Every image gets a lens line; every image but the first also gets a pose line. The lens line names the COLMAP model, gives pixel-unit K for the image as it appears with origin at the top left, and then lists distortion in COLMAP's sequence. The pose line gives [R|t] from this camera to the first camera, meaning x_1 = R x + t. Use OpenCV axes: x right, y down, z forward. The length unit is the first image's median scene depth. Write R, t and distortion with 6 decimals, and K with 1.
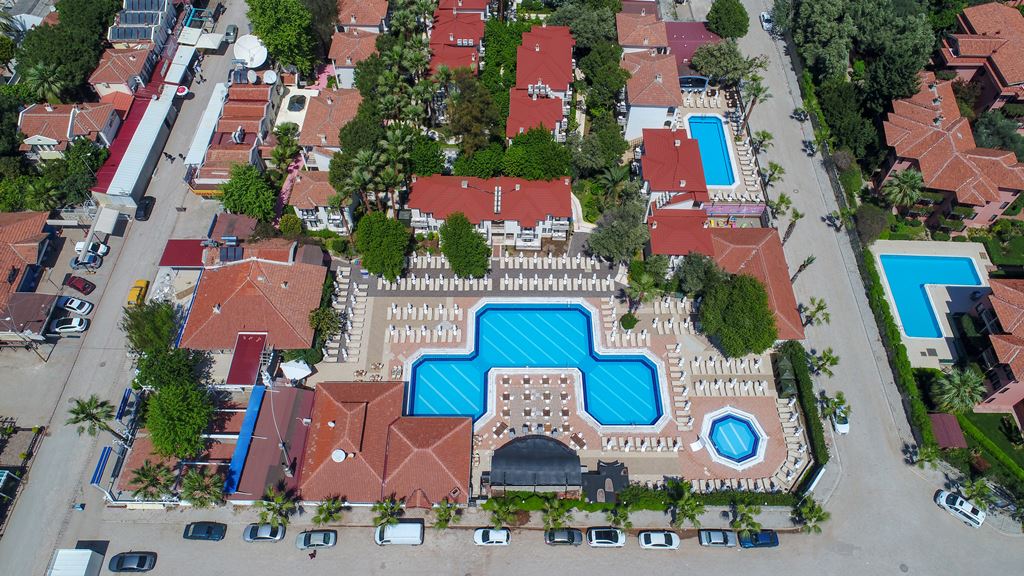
lens RADIAL K [[696.2, 0, 512.0], [0, 696.2, 288.0], [0, 0, 1]] dist [-0.012750, 0.000084]
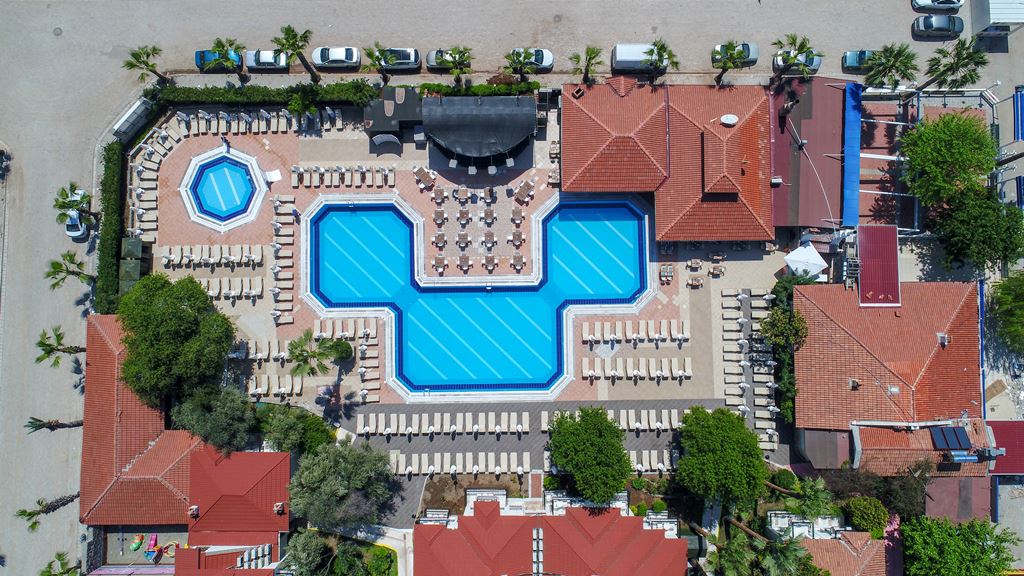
lens RADIAL K [[702.9, 0, 512.0], [0, 702.9, 288.0], [0, 0, 1]] dist [-0.000147, 0.001238]
pose [[-0.999840, 0.008518, -0.015741, 0.009513], [-0.016415, -0.786955, 0.616791, -0.344501], [-0.007133, 0.616951, 0.786969, 0.425077]]
